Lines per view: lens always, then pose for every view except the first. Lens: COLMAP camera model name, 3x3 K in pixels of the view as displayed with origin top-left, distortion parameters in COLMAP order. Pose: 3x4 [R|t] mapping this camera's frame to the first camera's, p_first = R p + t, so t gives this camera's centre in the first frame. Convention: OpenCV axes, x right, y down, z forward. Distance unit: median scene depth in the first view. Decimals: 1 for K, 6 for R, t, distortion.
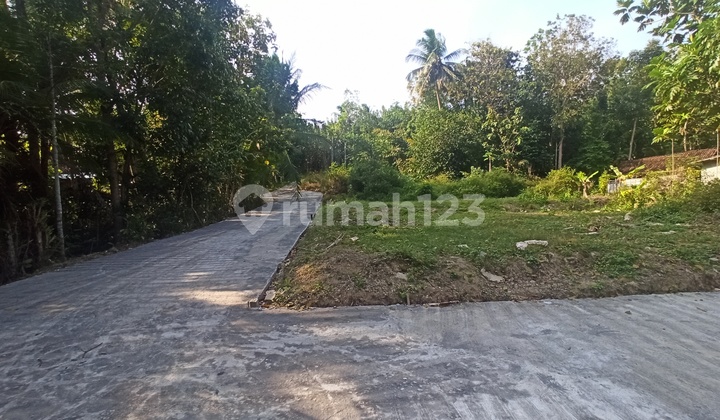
lens RADIAL K [[338.6, 0, 360.9], [0, 338.6, 207.7], [0, 0, 1]] dist [-0.037695, 0.001119]
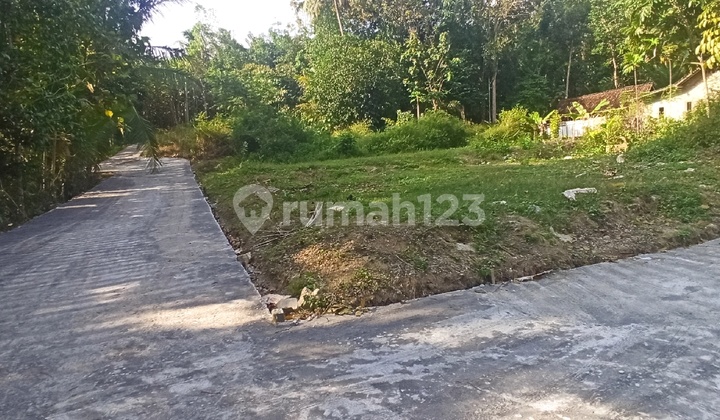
lens RADIAL K [[464.3, 0, 360.0], [0, 464.3, 210.0], [0, 0, 1]] dist [-0.065320, 0.042306]
pose [[0.955975, -0.090023, 0.279299, -0.052293], [0.068869, 0.994026, 0.084668, 0.004008], [-0.285252, -0.061705, 0.956464, 0.021085]]
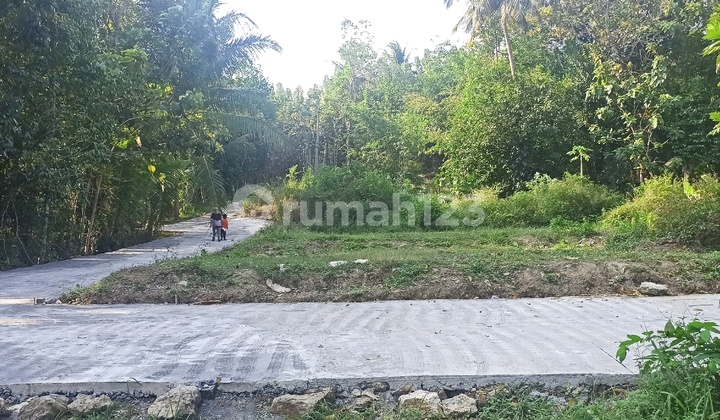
lens RADIAL K [[760.0, 0, 360.0], [0, 760.0, 210.0], [0, 0, 1]] dist [0.069072, -0.014772]
pose [[0.996403, 0.001220, -0.084733, 0.129886], [-0.007080, 0.997599, -0.068891, 0.019890], [0.084446, 0.069243, 0.994019, -0.200848]]
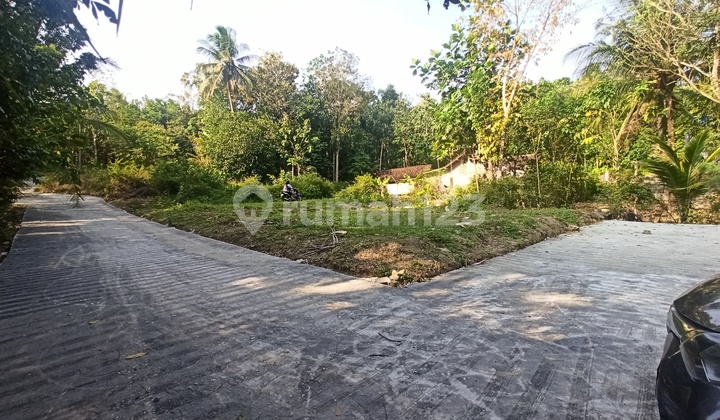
lens RADIAL K [[338.6, 0, 360.9], [0, 338.6, 207.7], [0, 0, 1]] dist [-0.037695, 0.001119]
pose [[0.760179, -0.029322, 0.649052, -0.151597], [0.036804, 0.999320, 0.002040, 0.002470], [-0.648670, 0.022337, 0.760742, 0.026288]]
